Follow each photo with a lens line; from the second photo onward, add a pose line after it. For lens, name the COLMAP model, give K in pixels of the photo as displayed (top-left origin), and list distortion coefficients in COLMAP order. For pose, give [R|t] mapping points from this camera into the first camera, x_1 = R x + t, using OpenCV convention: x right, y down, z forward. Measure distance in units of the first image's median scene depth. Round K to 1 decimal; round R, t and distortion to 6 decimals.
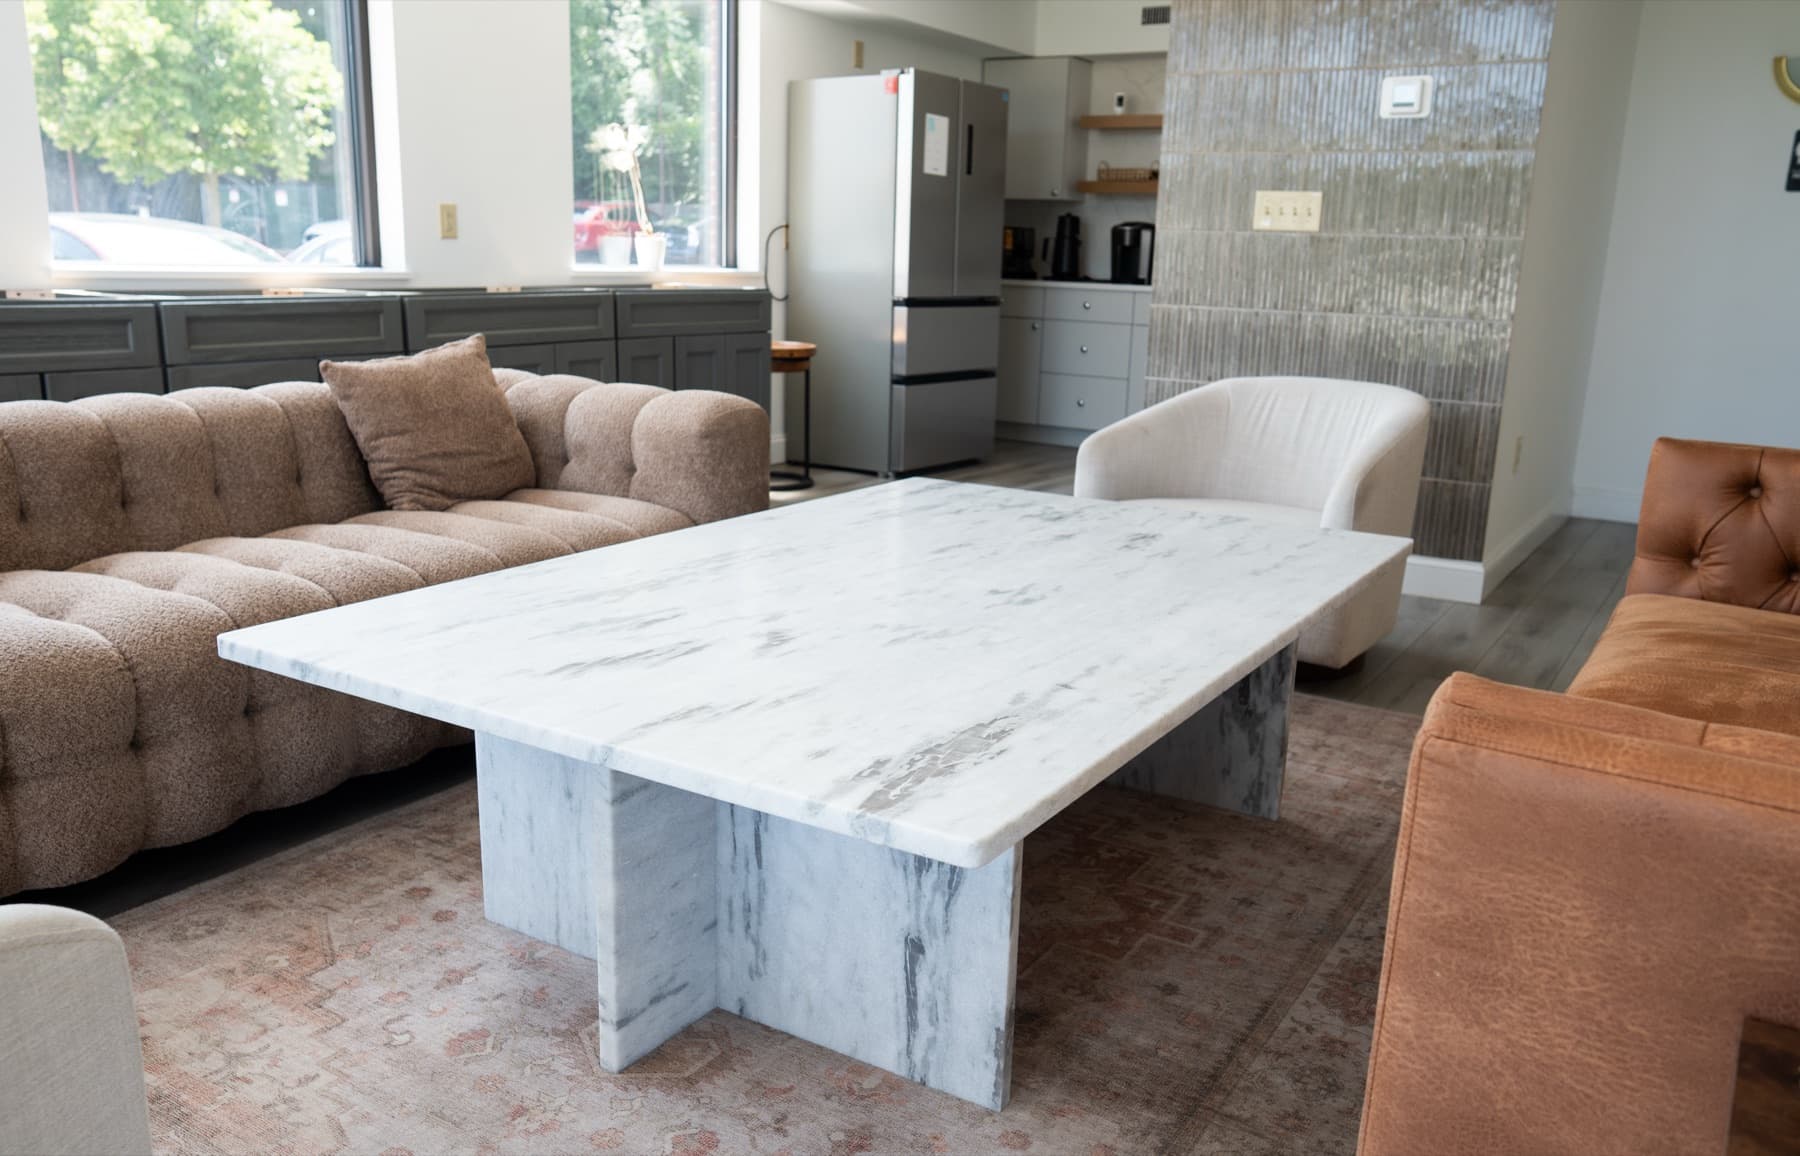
lens RADIAL K [[1421.4, 0, 899.8], [0, 1421.4, 627.1], [0, 0, 1]] dist [-0.038438, 0.046953]
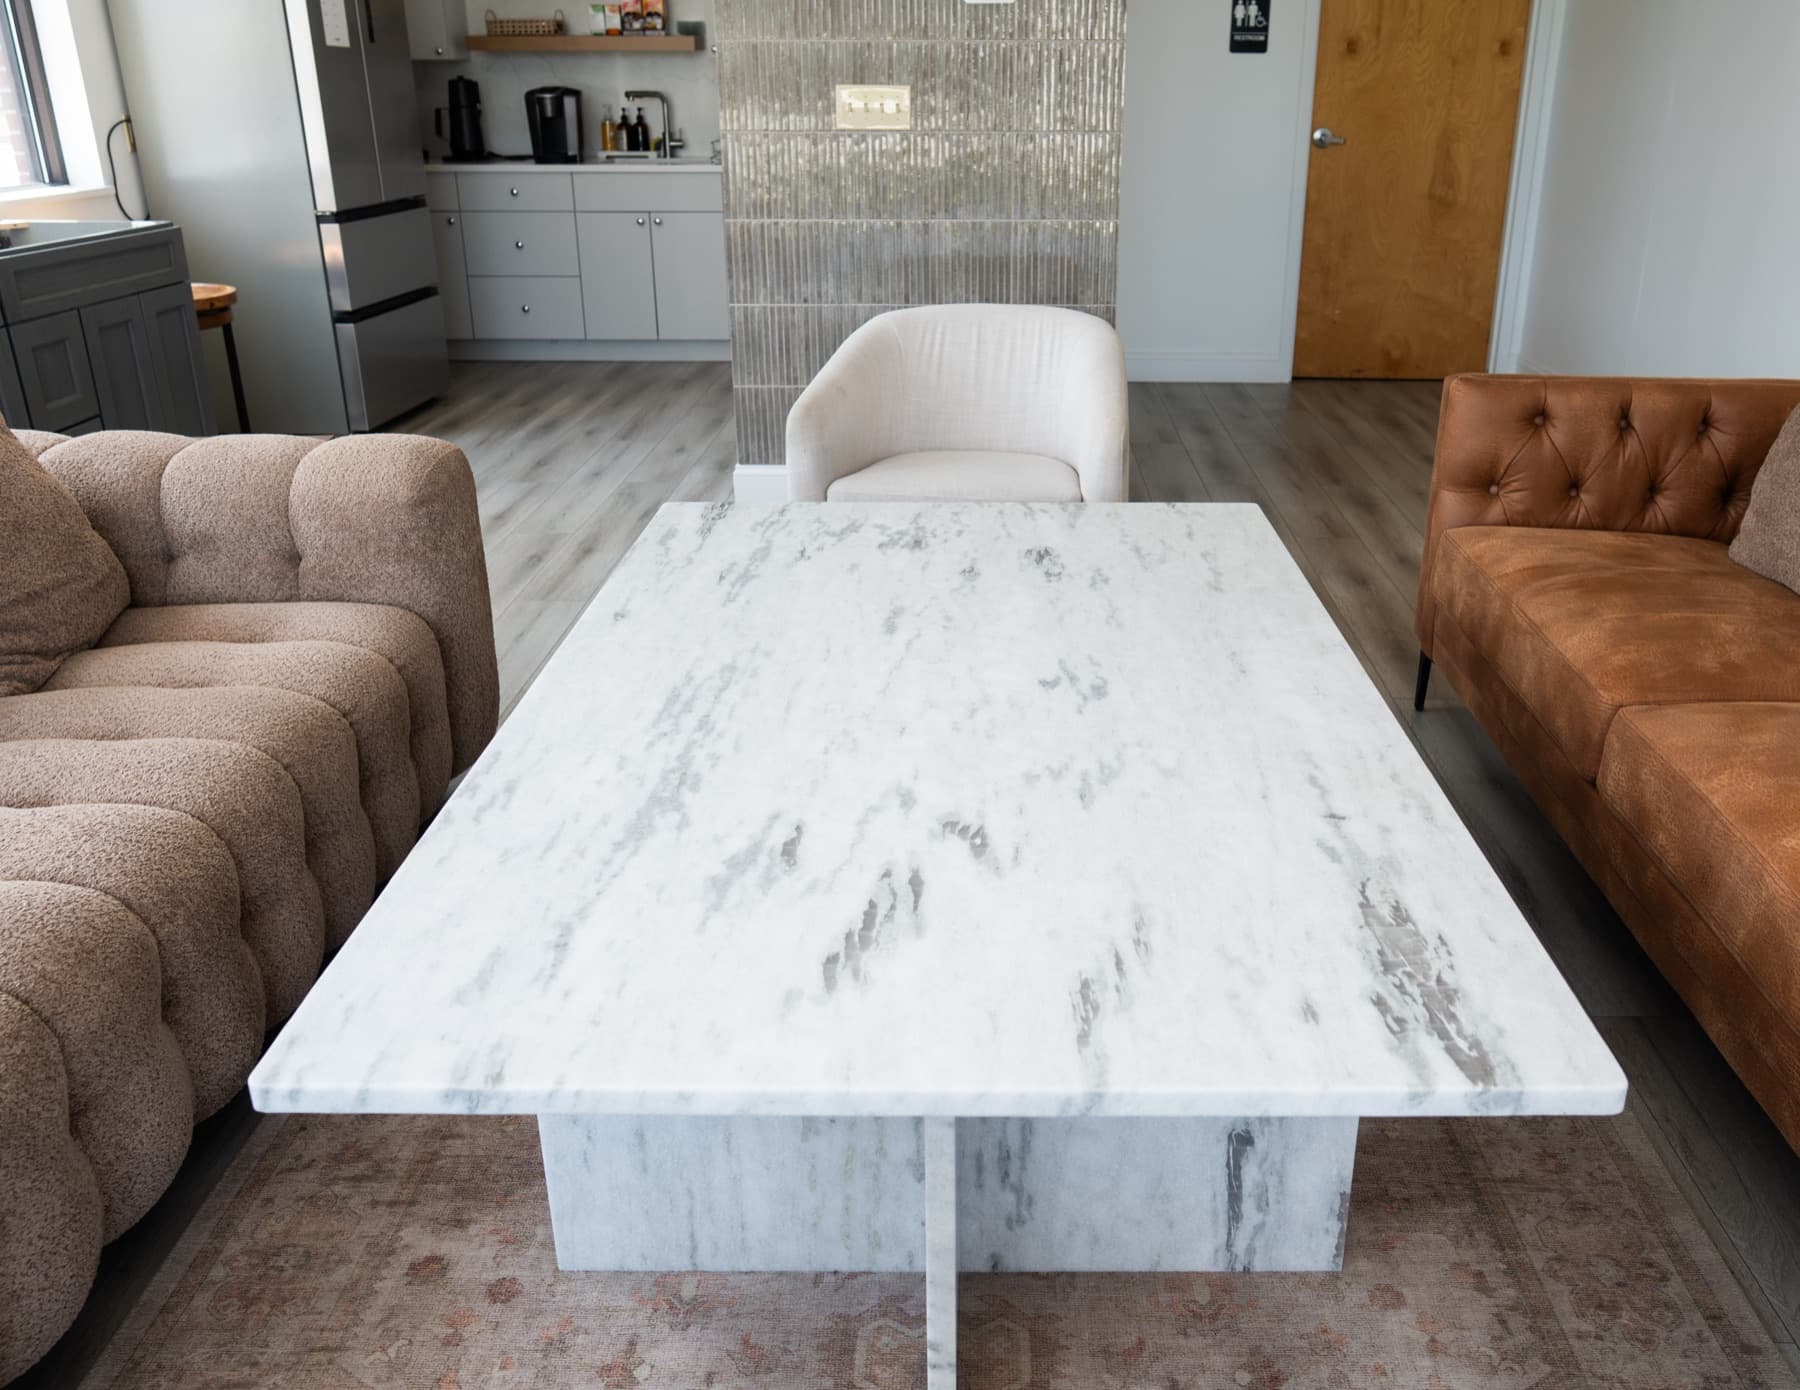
lens RADIAL K [[1522.9, 0, 902.9], [0, 1522.9, 652.6], [0, 0, 1]] dist [-0.055475, 0.094437]
pose [[0.848078, -0.221475, 0.481365, -0.470682], [0.156195, 0.972583, 0.172297, -0.227008], [-0.506327, -0.070934, 0.859419, 0.263294]]
